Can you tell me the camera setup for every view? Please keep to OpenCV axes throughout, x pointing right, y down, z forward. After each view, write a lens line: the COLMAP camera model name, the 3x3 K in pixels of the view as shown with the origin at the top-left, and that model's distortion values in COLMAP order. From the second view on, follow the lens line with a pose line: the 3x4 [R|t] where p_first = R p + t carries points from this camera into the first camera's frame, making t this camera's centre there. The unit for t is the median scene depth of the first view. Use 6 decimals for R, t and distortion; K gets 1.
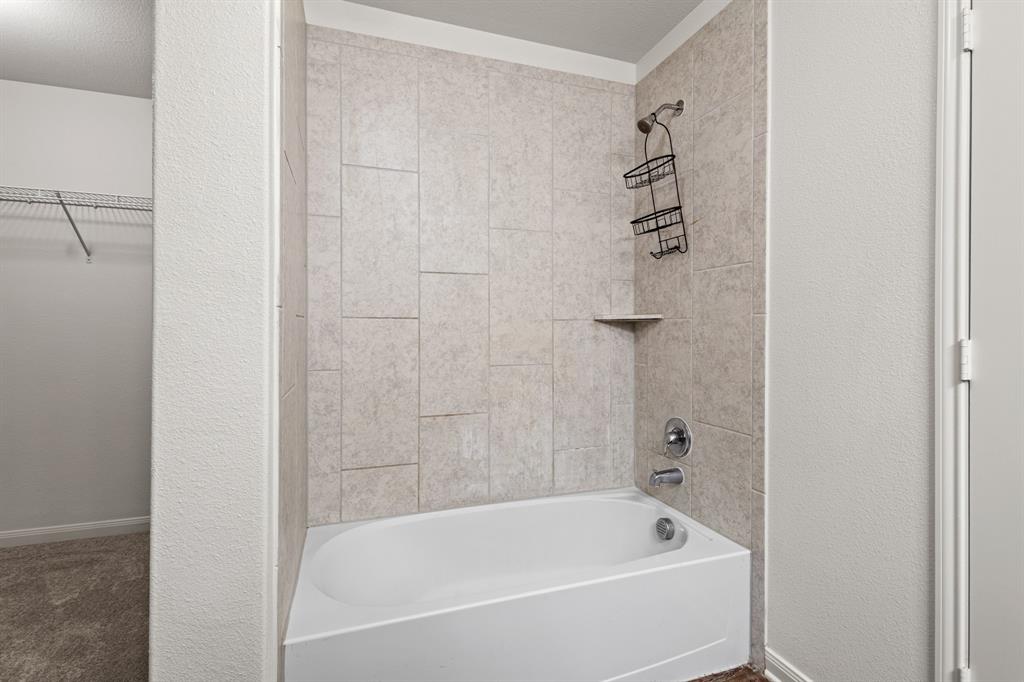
lens RADIAL K [[473.7, 0, 510.8], [0, 473.7, 337.9], [0, 0, 1]] dist [0.012759, -0.003493]
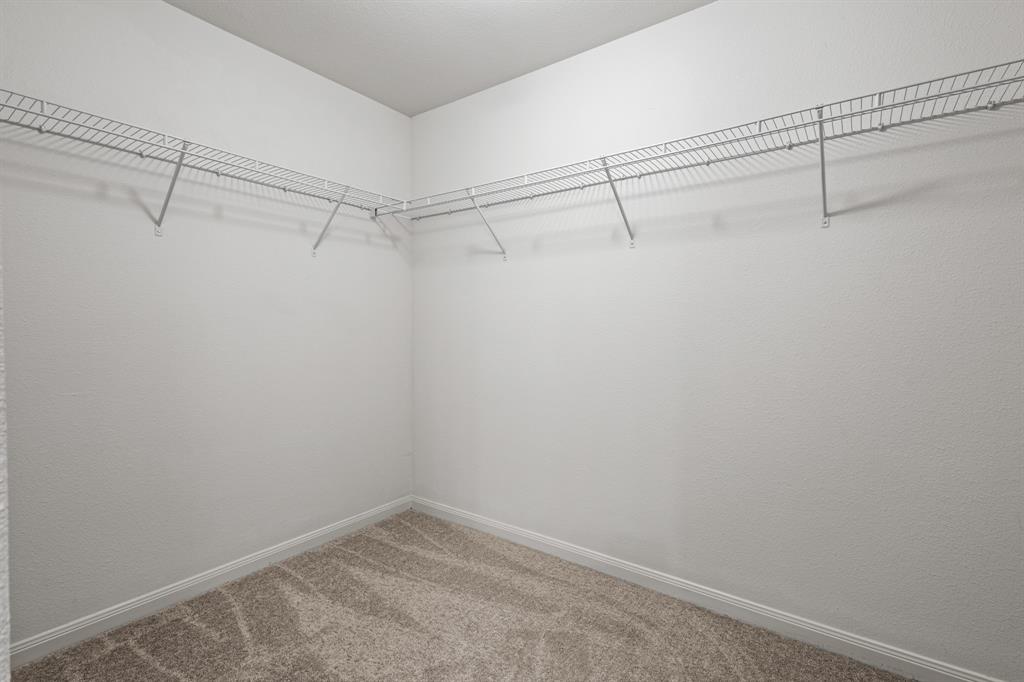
lens RADIAL K [[473.7, 0, 511.2], [0, 473.7, 338.9], [0, 0, 1]] dist [0.012759, -0.003493]
pose [[0.567357, 0.007077, -0.823442, -0.337534], [-0.007445, 0.999966, 0.003465, -0.000539], [0.823438, 0.004165, 0.567390, 0.375897]]
